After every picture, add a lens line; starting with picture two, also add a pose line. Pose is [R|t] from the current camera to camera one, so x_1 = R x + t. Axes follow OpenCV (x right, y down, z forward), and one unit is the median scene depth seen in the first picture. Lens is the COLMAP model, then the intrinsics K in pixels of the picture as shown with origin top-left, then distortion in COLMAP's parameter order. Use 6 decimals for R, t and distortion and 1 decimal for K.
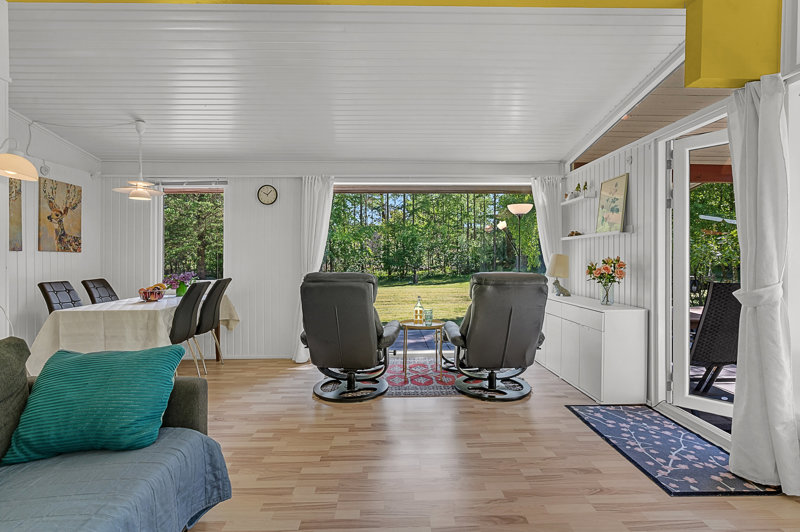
lens RADIAL K [[392.7, 0, 392.6], [0, 392.7, 253.8], [0, 0, 1]] dist [-0.001986, -0.000349]
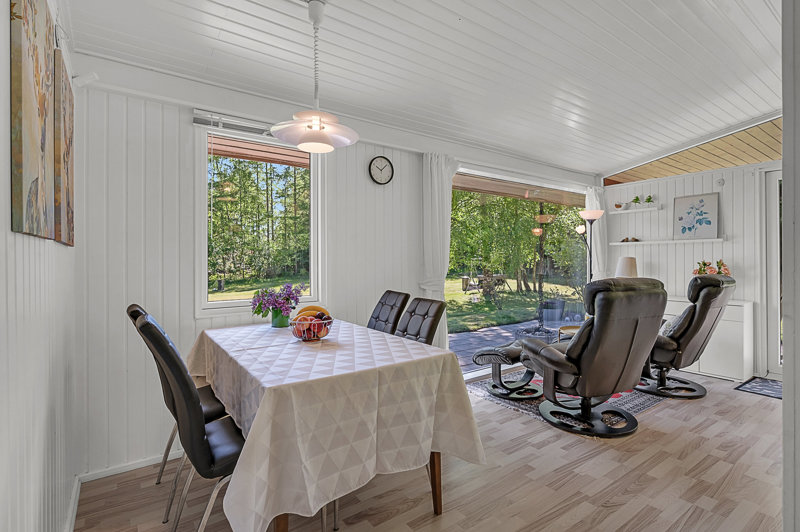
lens RADIAL K [[392.7, 0, 398.1], [0, 392.7, 257.7], [0, 0, 1]] dist [-0.001986, -0.000349]
pose [[0.823933, 0.004982, 0.566665, -1.022984], [-0.005893, 0.999983, -0.000224, 0.006512], [-0.566656, -0.003155, 0.823948, 0.605232]]
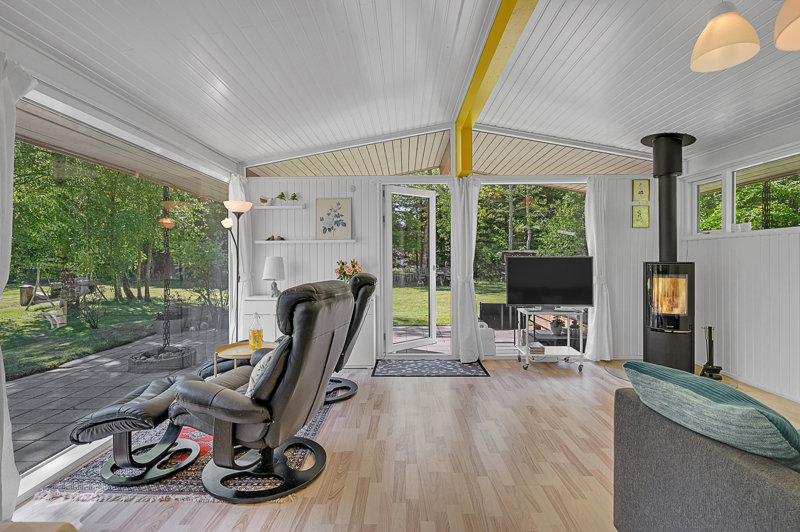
lens RADIAL K [[392.7, 0, 402.6], [0, 392.7, 261.9], [0, 0, 1]] dist [-0.001986, -0.000349]
pose [[0.027275, -0.005337, 0.999614, -0.821599], [-0.002771, 0.999982, 0.005415, 0.008236], [-0.999624, -0.002918, 0.027260, 0.859464]]
